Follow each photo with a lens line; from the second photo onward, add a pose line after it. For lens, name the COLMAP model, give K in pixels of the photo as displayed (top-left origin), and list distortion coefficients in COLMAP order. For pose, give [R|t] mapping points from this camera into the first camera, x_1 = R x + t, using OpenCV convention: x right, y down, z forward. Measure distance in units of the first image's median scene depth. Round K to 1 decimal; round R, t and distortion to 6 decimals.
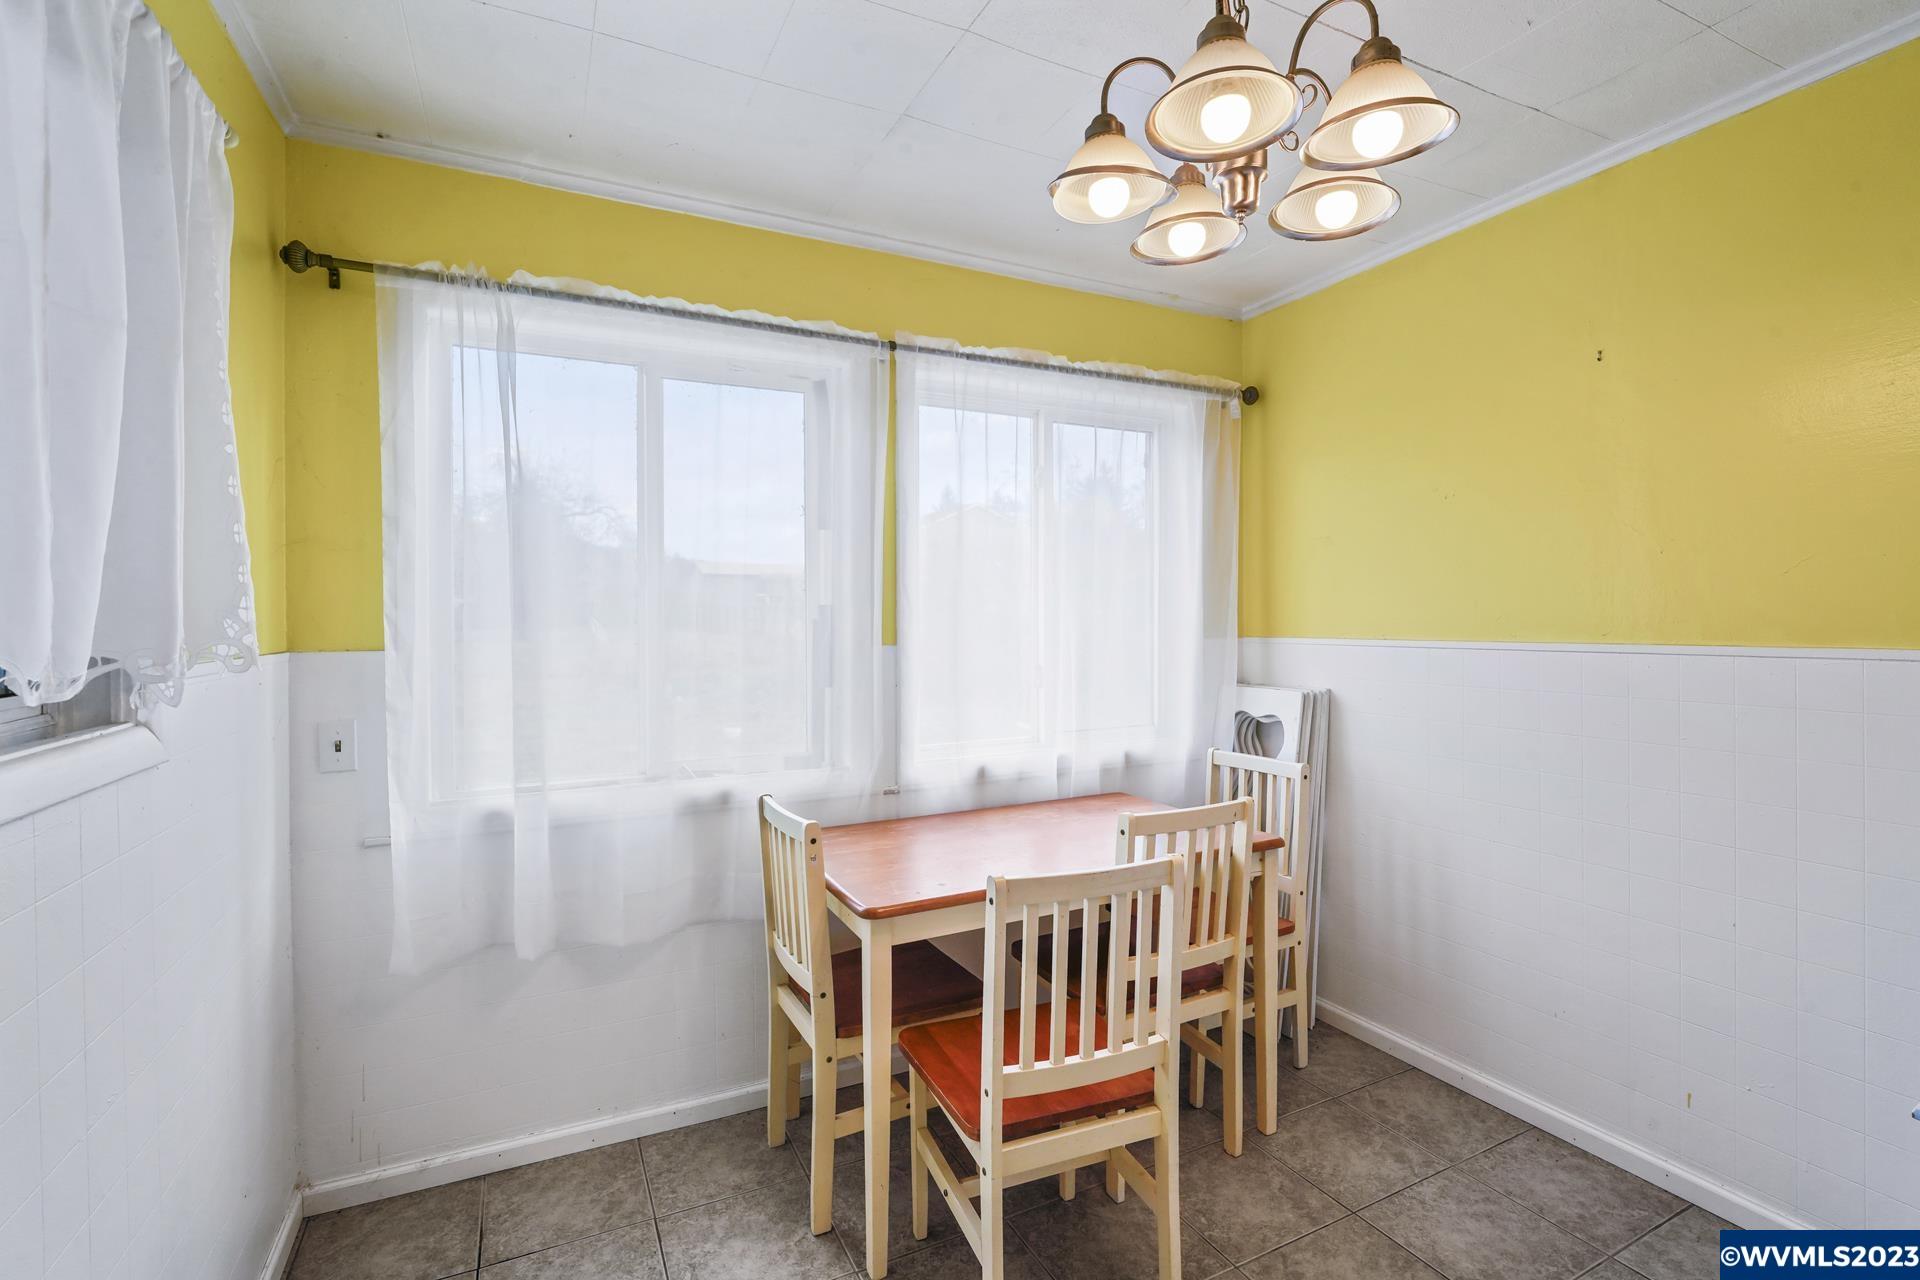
lens RADIAL K [[882.0, 0, 960.7], [0, 882.0, 647.8], [0, 0, 1]] dist [-0.000432, 0.000024]
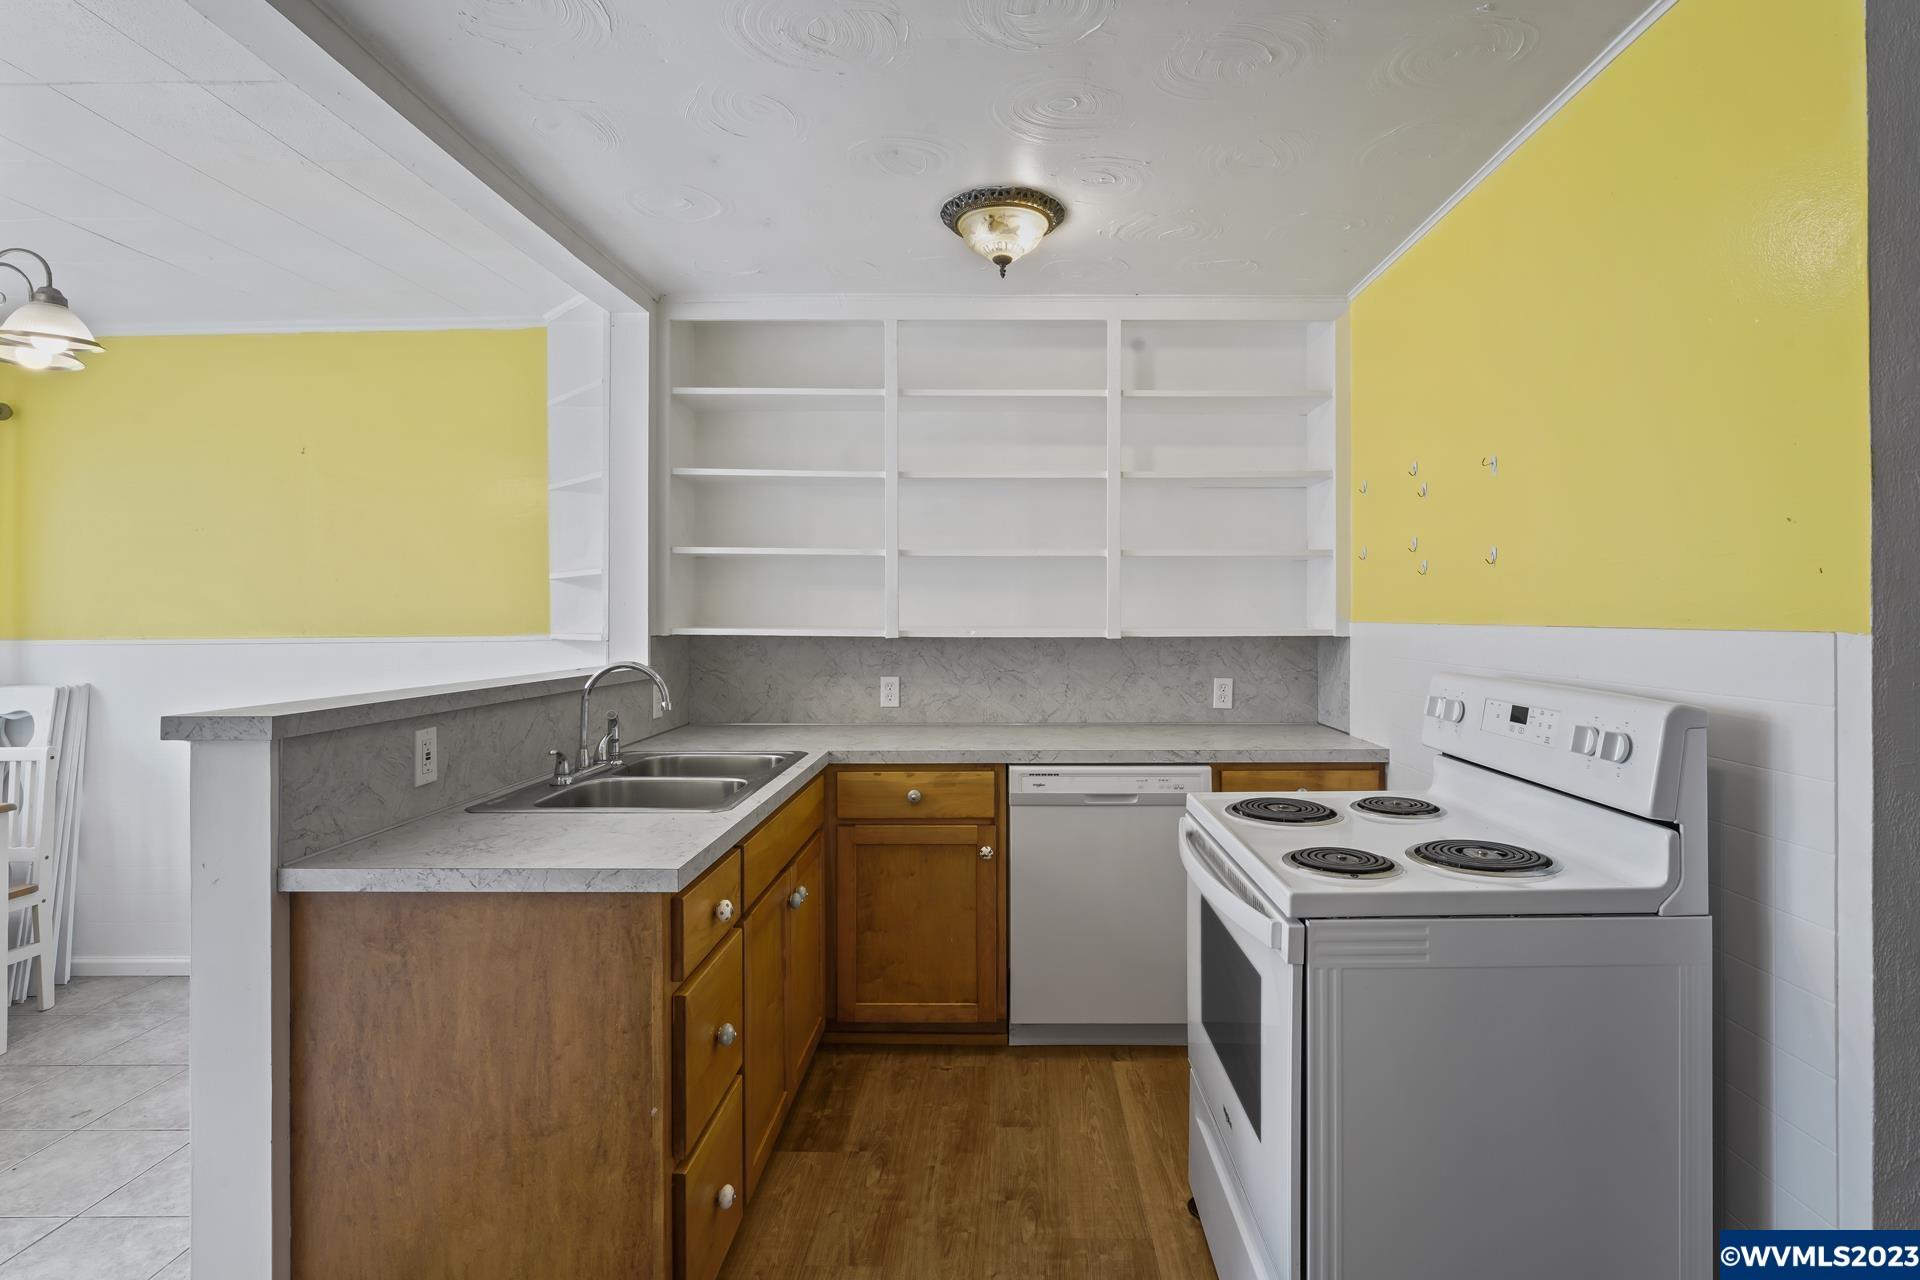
lens RADIAL K [[882.0, 0, 967.1], [0, 882.0, 633.4], [0, 0, 1]] dist [-0.000432, 0.000024]
pose [[0.440553, 0.008966, 0.897682, -0.125612], [0.012581, 0.999790, -0.016160, 0.016252], [-0.897639, 0.018413, 0.440348, -0.608526]]
